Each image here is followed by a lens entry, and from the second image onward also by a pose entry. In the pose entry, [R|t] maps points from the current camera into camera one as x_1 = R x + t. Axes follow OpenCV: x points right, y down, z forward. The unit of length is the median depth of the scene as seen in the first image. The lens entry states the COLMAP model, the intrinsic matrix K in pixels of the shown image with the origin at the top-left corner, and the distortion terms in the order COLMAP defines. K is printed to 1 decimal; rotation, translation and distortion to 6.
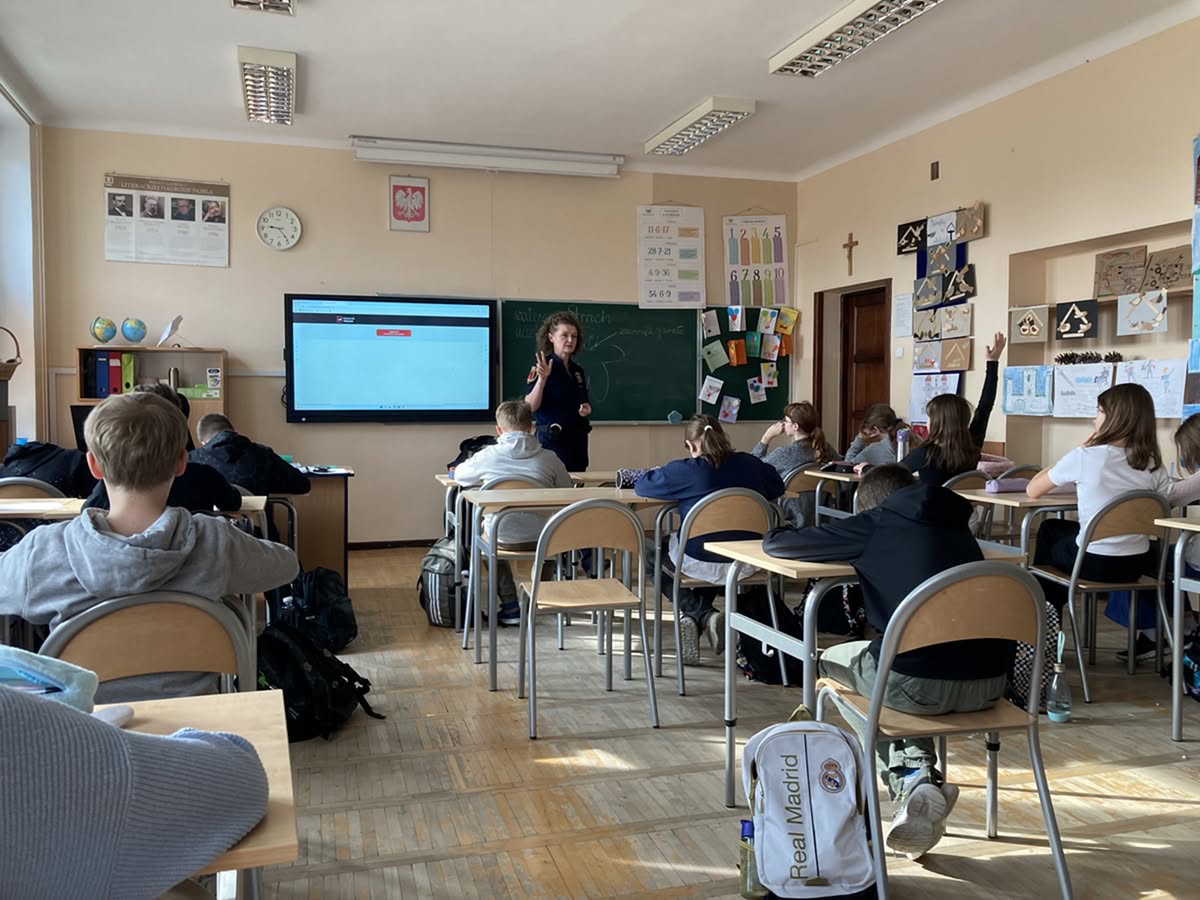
lens RADIAL K [[953.2, 0, 600.0], [0, 953.2, 450.0], [0, 0, 1]] dist [0.038393, 0.002384]
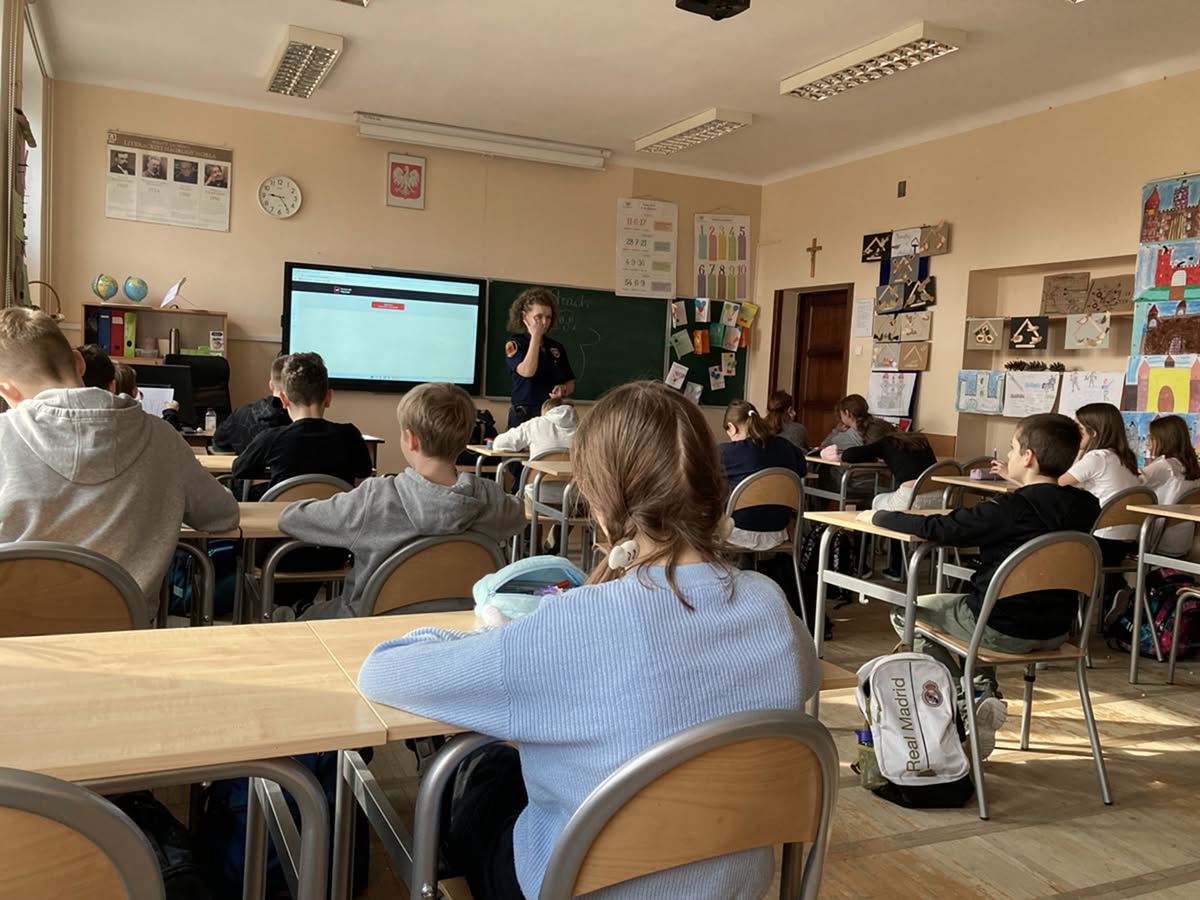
lens RADIAL K [[953.2, 0, 600.0], [0, 953.2, 450.0], [0, 0, 1]] dist [0.038393, 0.002384]
pose [[0.991886, 0.040135, 0.120632, -0.110211], [-0.042936, 0.998863, 0.020712, 0.002317], [-0.119664, -0.025724, 0.992481, -0.062368]]
